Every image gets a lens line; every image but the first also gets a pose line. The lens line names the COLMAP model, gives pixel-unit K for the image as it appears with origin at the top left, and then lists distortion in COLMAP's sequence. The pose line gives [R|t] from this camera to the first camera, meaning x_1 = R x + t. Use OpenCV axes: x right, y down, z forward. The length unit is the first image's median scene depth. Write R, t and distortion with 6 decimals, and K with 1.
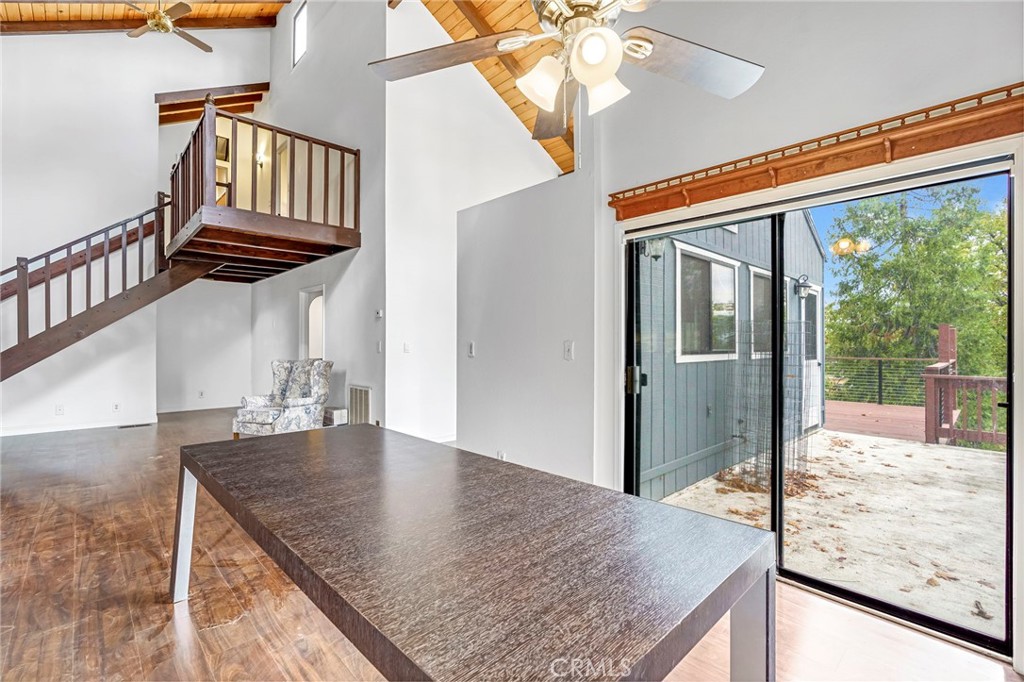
lens RADIAL K [[454.6, 0, 518.0], [0, 454.6, 336.6], [0, 0, 1]] dist [-0.010468, 0.000017]
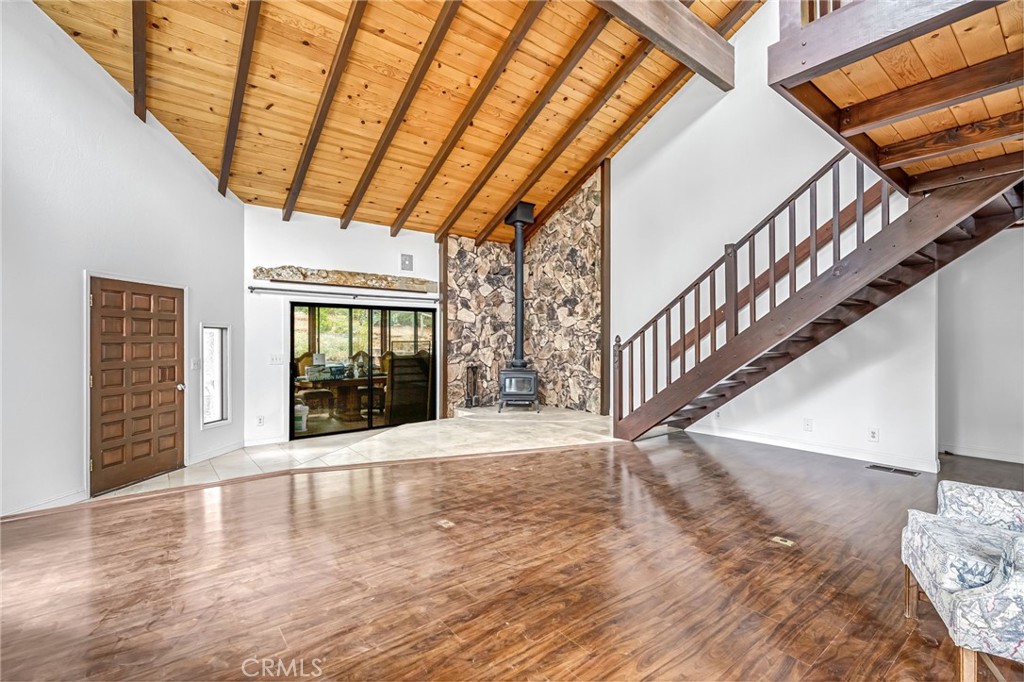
lens RADIAL K [[454.6, 0, 518.0], [0, 454.6, 336.6], [0, 0, 1]] dist [-0.010468, 0.000017]
pose [[-0.095698, -0.006205, -0.995391, -0.277848], [0.004600, 0.999967, -0.006675, 0.003469], [0.995400, -0.005218, -0.095666, 1.097480]]
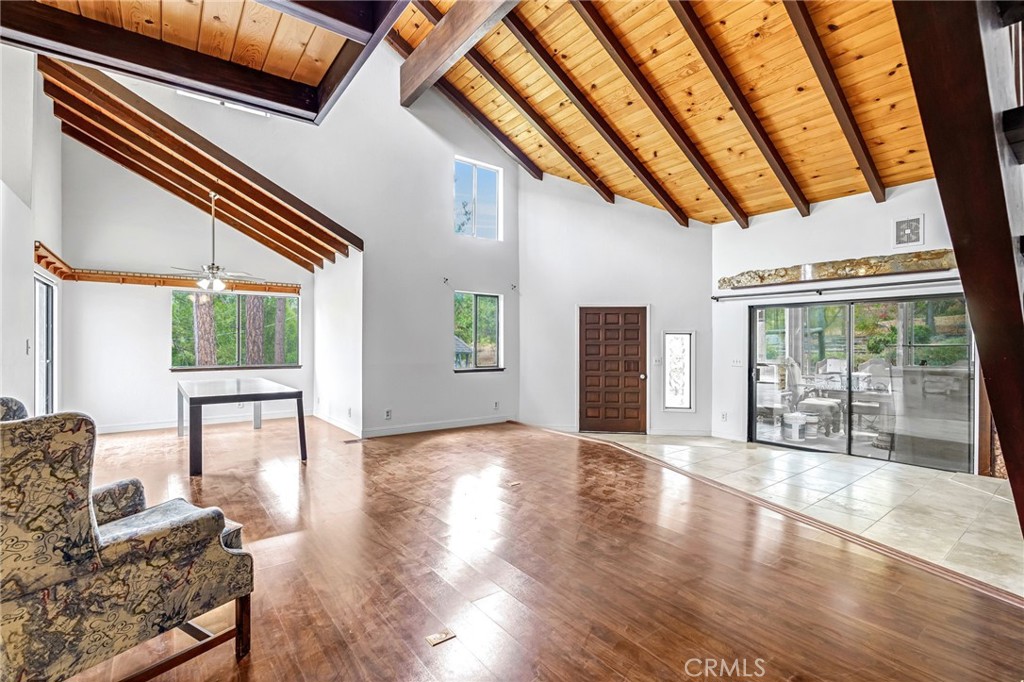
lens RADIAL K [[463.2, 0, 512.0], [0, 463.2, 341.0], [0, 0, 1]] dist [-0.000872, 0.000174]
pose [[-0.993342, 0.000110, 0.115204, -1.393346], [-0.000809, 0.999968, -0.007926, 0.007402], [-0.115201, -0.007966, -0.993310, 2.153783]]
